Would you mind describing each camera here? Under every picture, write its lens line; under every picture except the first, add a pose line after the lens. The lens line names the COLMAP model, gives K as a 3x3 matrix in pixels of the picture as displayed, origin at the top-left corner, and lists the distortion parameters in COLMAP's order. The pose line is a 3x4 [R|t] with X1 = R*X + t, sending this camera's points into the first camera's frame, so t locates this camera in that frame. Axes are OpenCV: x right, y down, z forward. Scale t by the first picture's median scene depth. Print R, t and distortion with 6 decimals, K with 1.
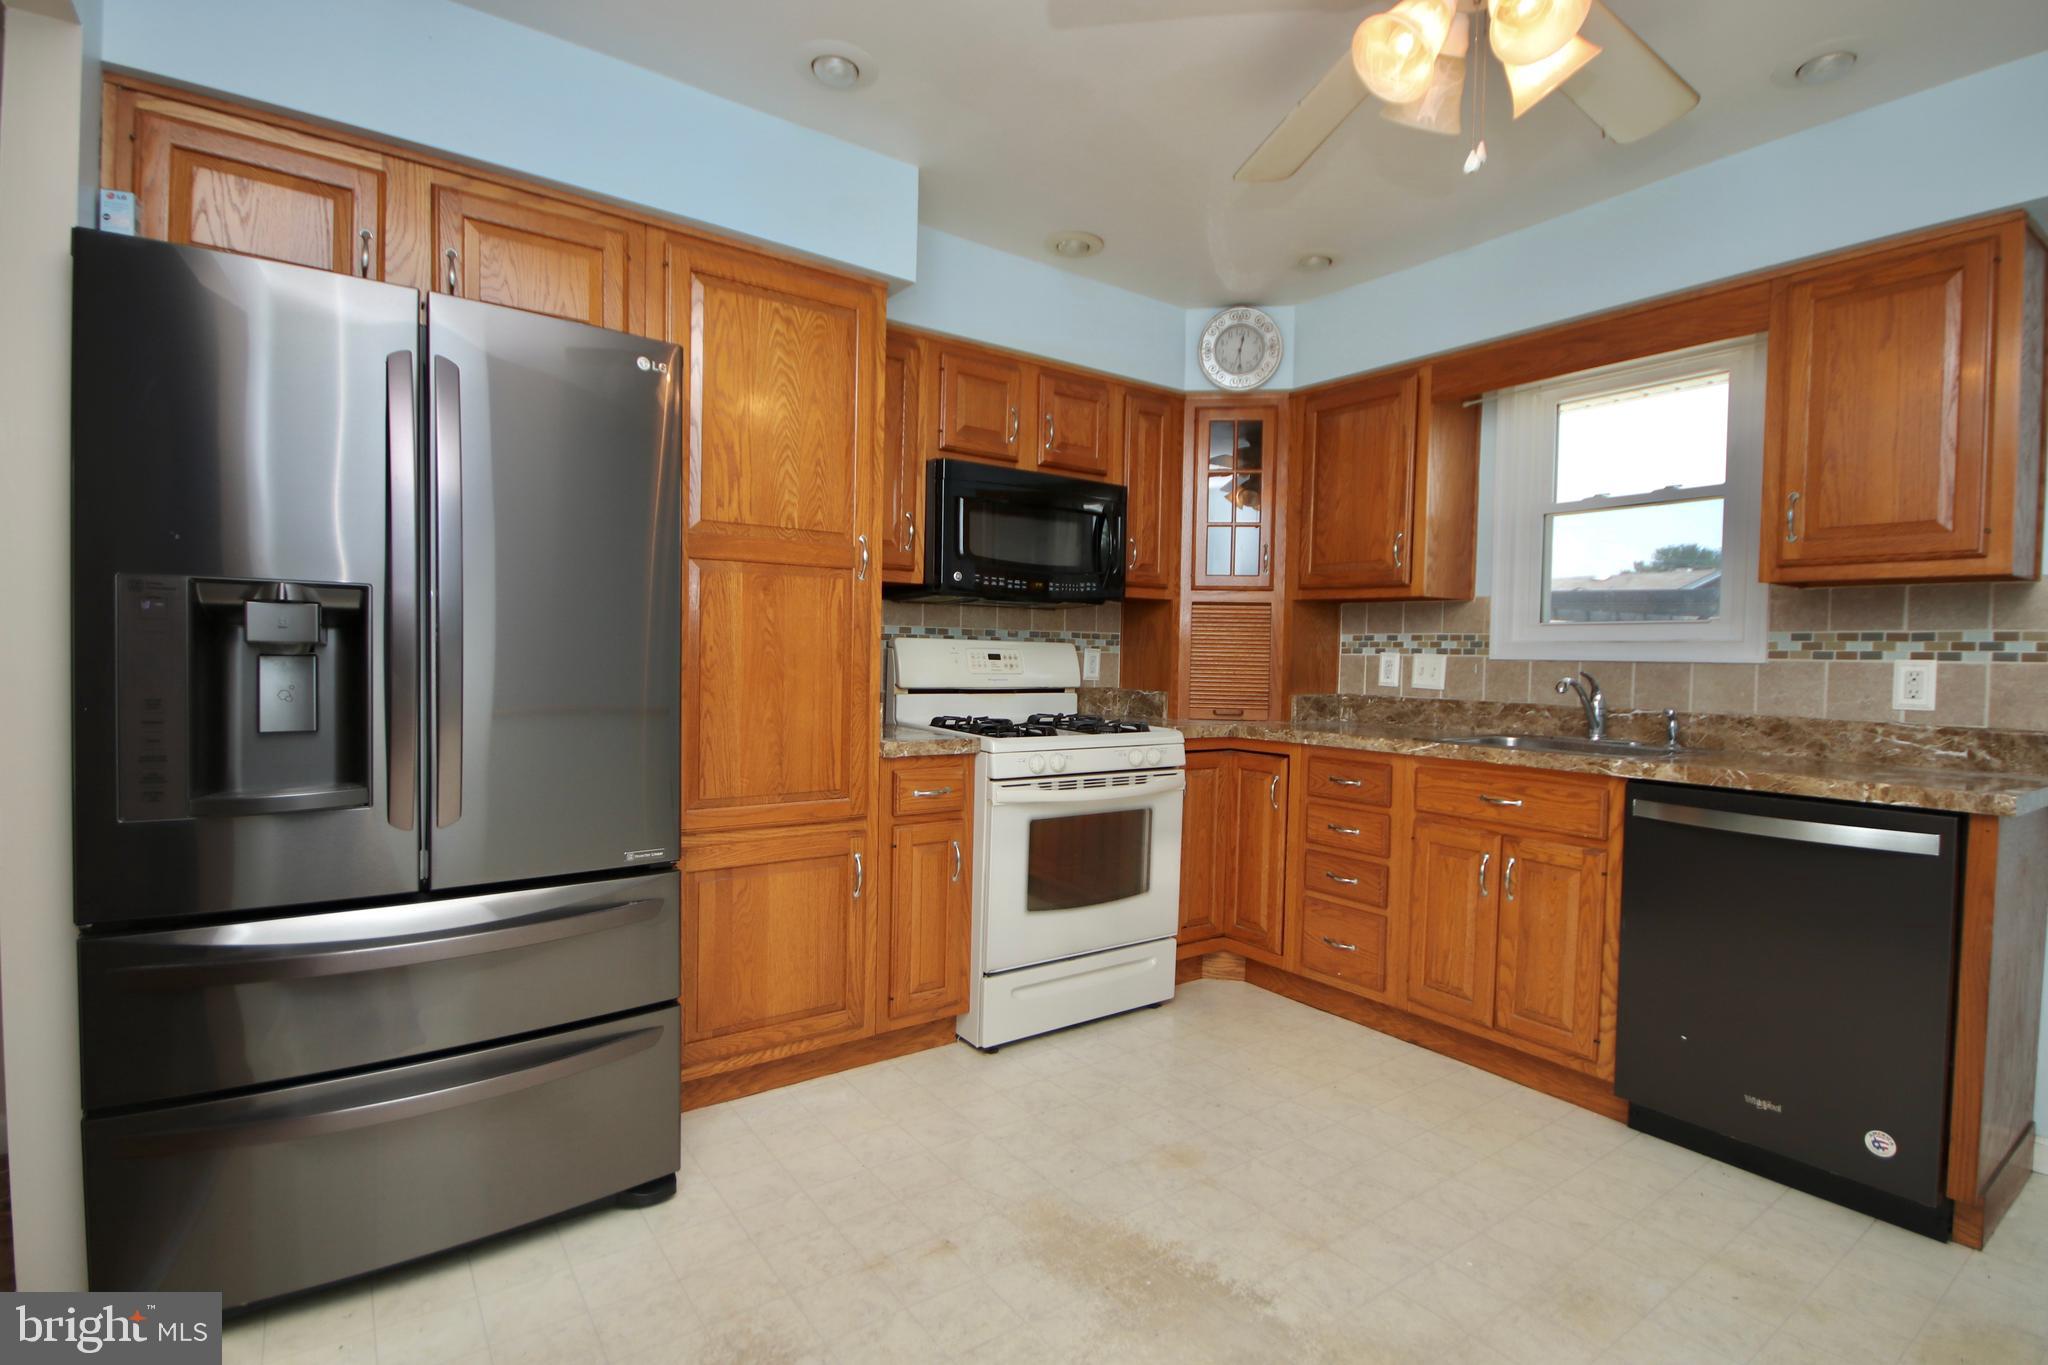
lens RADIAL K [[950.2, 0, 1026.4], [0, 950.2, 676.4], [0, 0, 1]] dist [-0.003904, -0.000742]
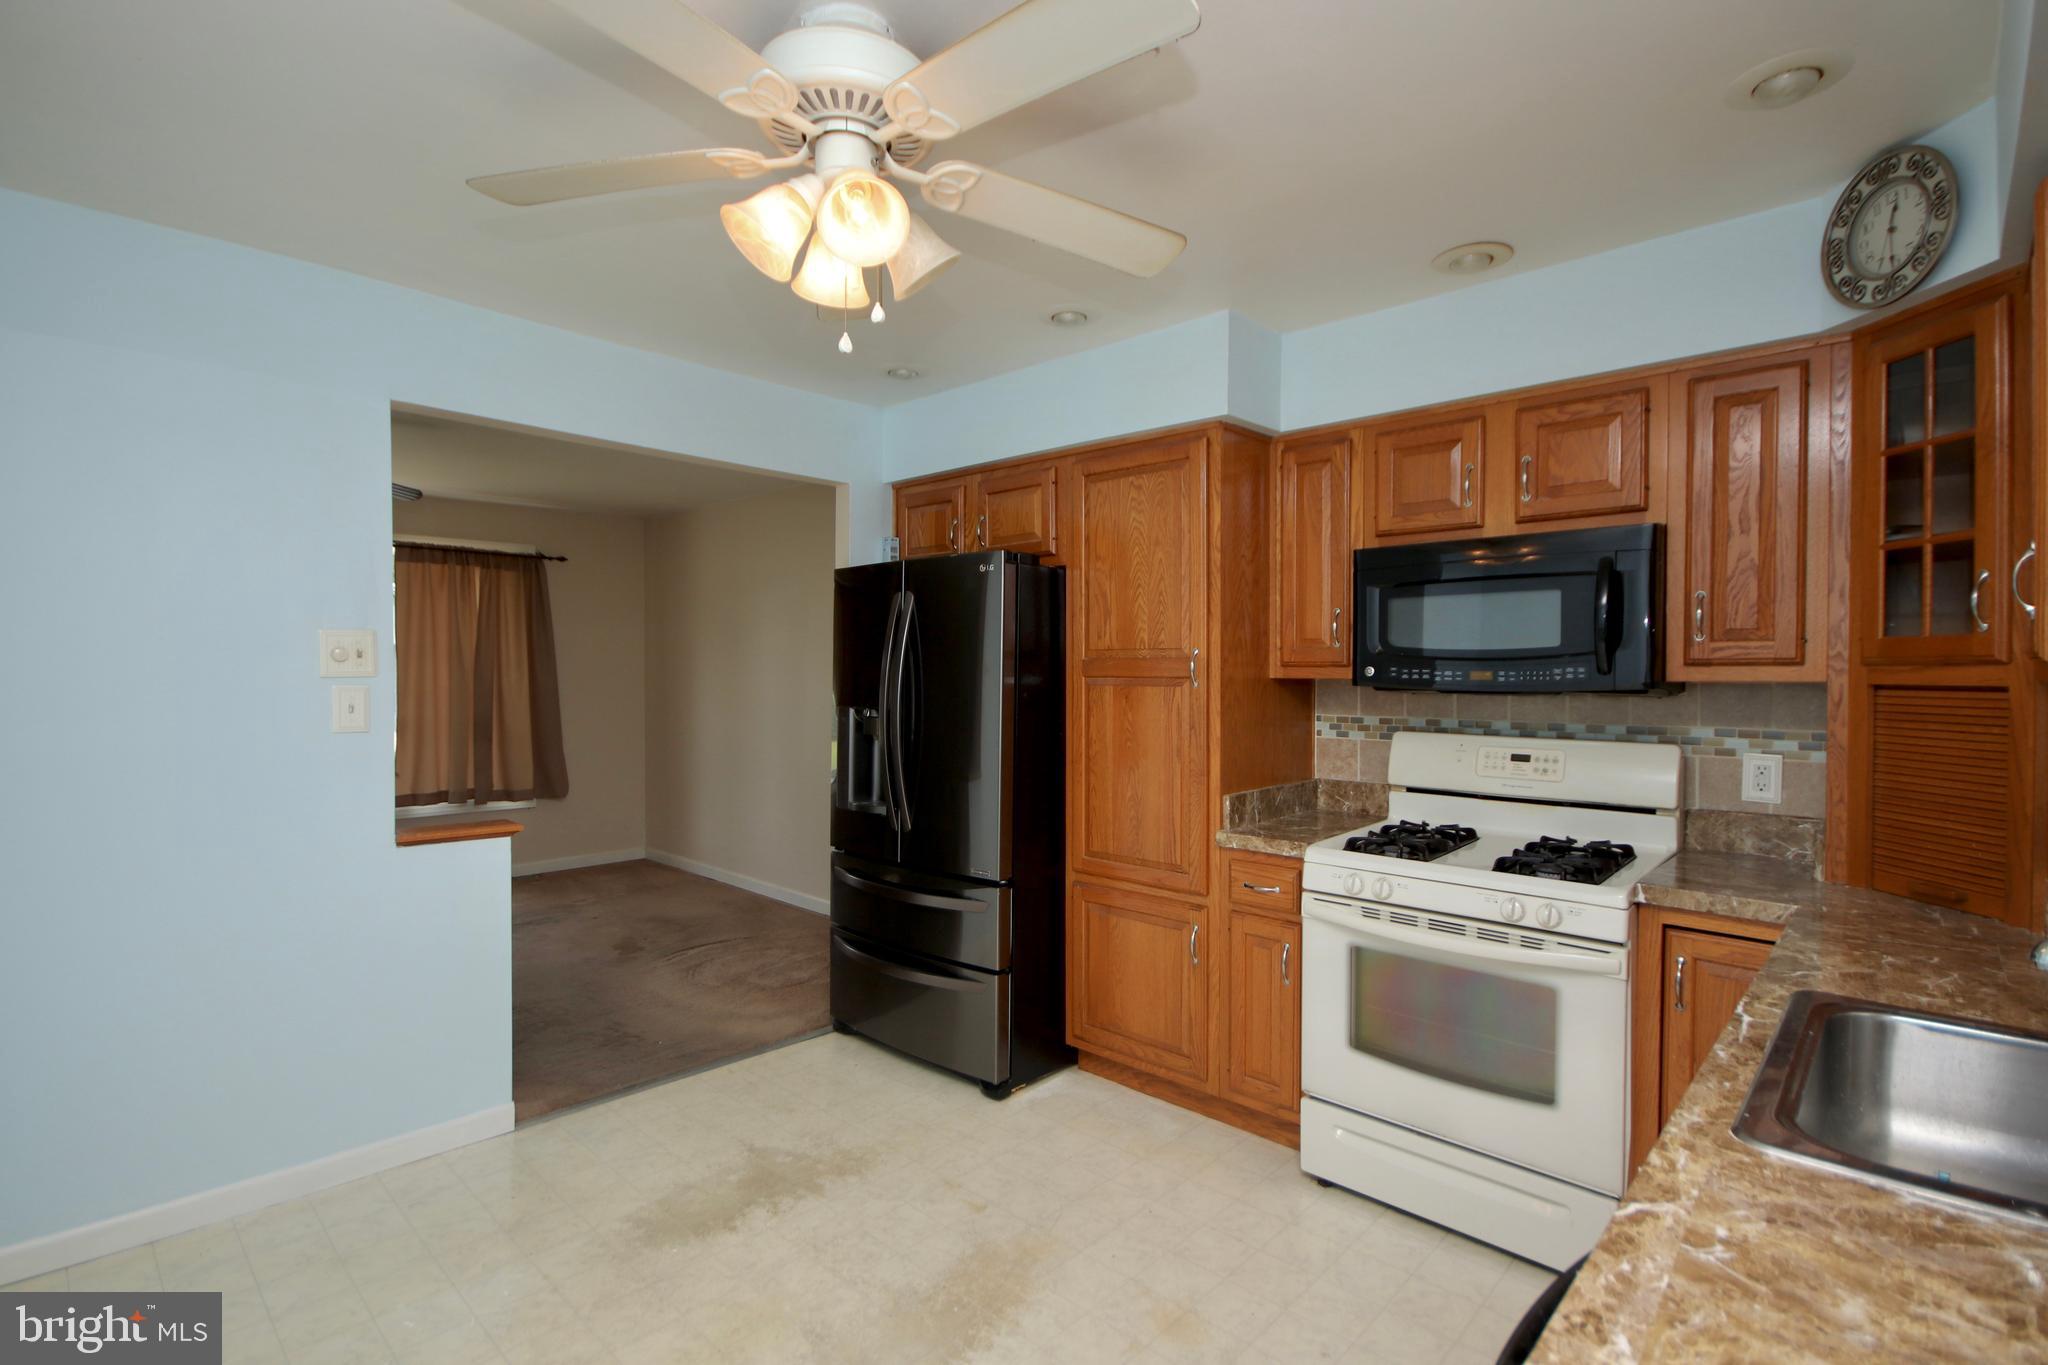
lens RADIAL K [[950.2, 0, 1077.6], [0, 950.2, 684.4], [0, 0, 1]] dist [-0.003904, -0.000742]
pose [[0.221049, -0.008593, -0.975225, 0.796247], [-0.027071, 0.999522, -0.014943, -0.072220], [0.974887, 0.029704, 0.220711, 0.526722]]
